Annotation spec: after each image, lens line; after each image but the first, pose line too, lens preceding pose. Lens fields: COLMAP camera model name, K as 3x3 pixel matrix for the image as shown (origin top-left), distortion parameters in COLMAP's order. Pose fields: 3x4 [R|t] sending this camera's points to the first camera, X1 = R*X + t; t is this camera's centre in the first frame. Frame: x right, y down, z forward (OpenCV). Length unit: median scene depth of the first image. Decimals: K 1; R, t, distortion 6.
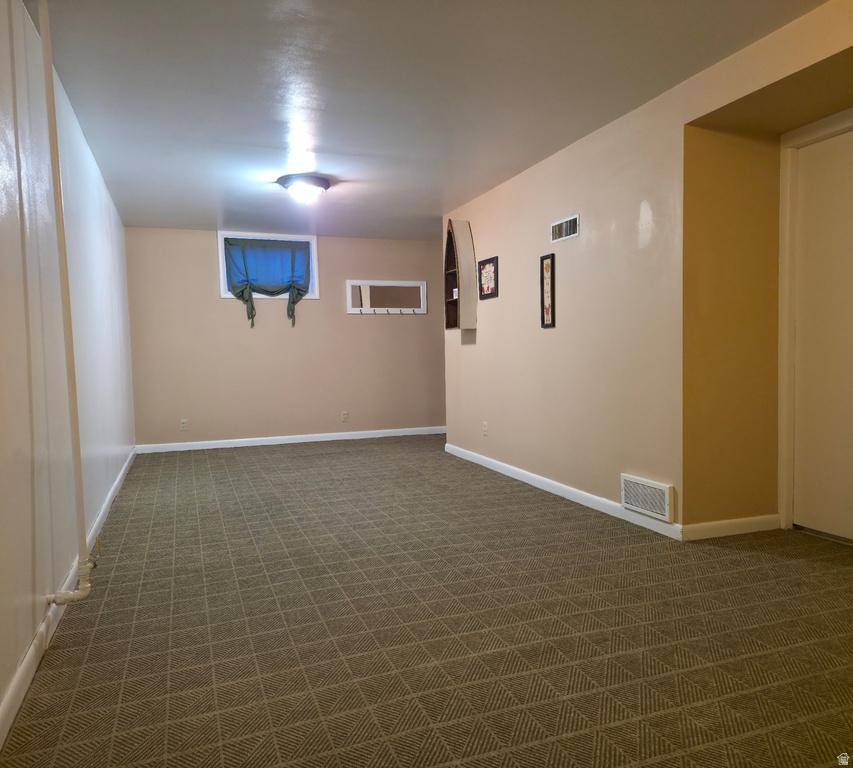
lens RADIAL K [[666.8, 0, 428.2], [0, 666.8, 388.3], [0, 0, 1]] dist [0.086230, -0.067322]
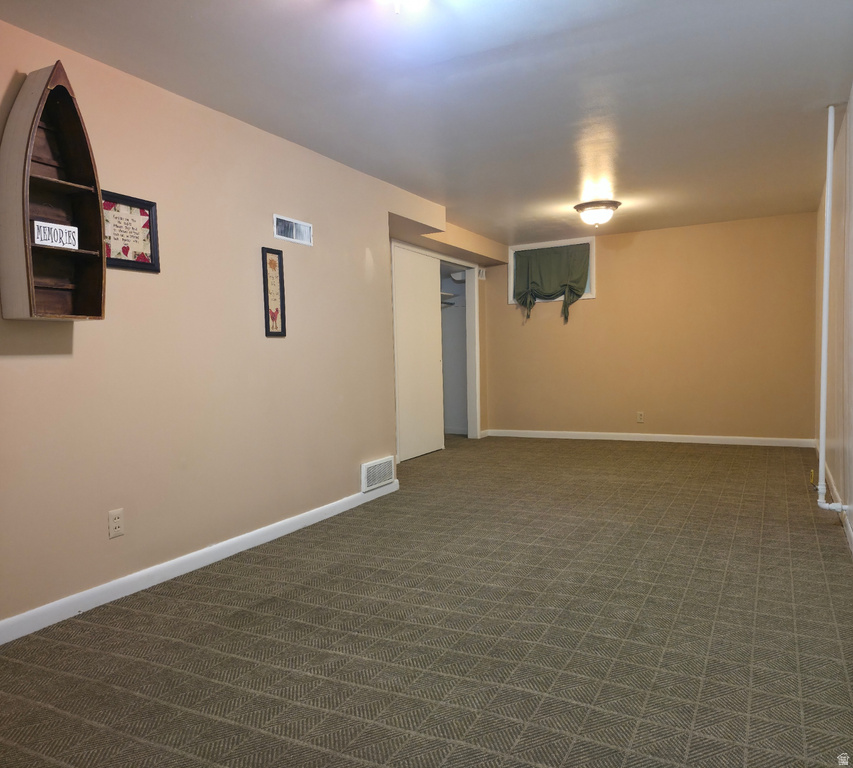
lens RADIAL K [[666.8, 0, 427.5], [0, 666.8, 379.8], [0, 0, 1]] dist [0.086230, -0.067322]
pose [[-0.676634, 0.006309, 0.736292, -0.566924], [0.077863, 0.994970, 0.063028, -0.076405], [-0.732191, 0.099977, -0.673722, 1.450406]]
